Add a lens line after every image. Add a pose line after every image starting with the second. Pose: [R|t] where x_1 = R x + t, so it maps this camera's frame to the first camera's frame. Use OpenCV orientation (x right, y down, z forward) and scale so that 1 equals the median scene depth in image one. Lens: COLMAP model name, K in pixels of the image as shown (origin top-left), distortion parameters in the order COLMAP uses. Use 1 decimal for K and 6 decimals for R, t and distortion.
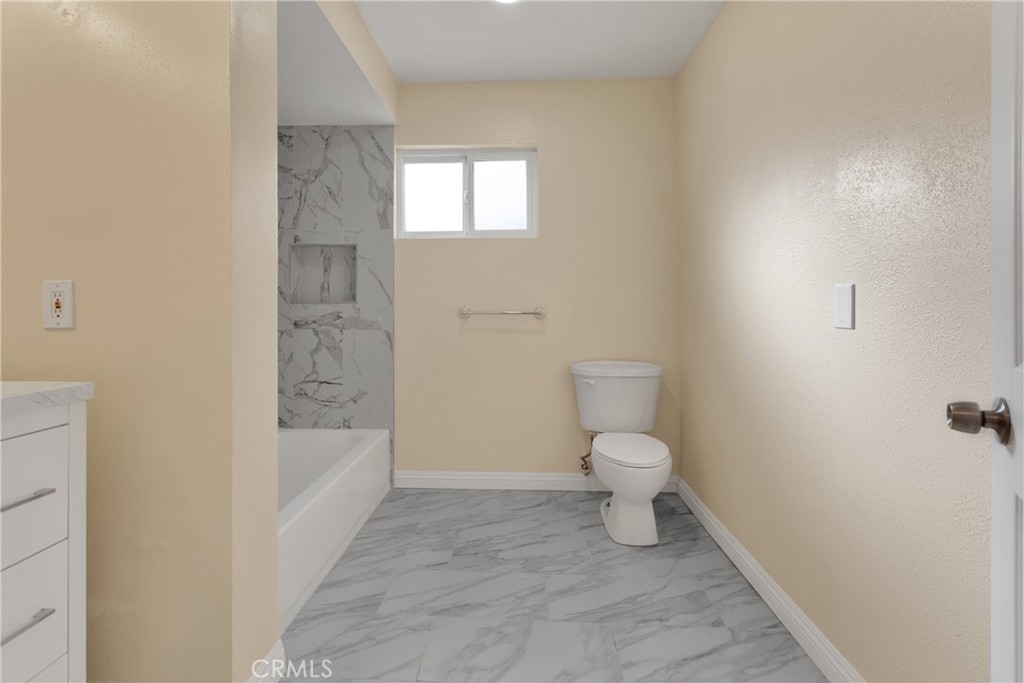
lens RADIAL K [[487.2, 0, 510.3], [0, 487.2, 304.4], [0, 0, 1]] dist [-0.004463, -0.000228]
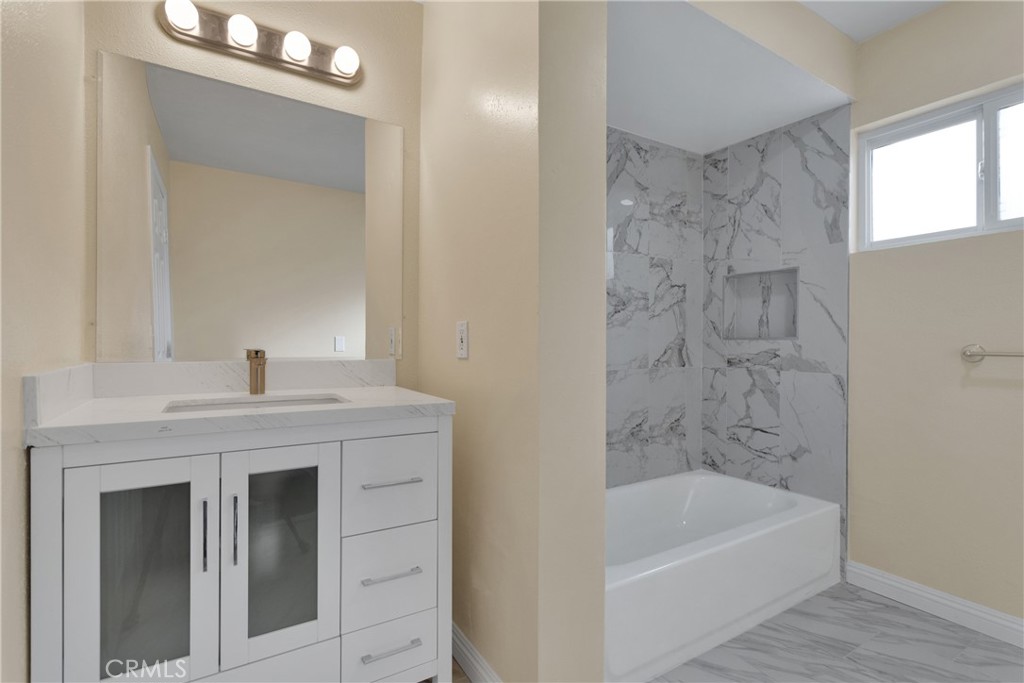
lens RADIAL K [[487.2, 0, 514.2], [0, 487.2, 345.1], [0, 0, 1]] dist [-0.004463, -0.000228]
pose [[0.562578, 0.006604, -0.826718, 0.092833], [-0.000553, 0.999971, 0.007611, 0.001641], [0.826744, -0.003825, 0.562565, 0.146061]]
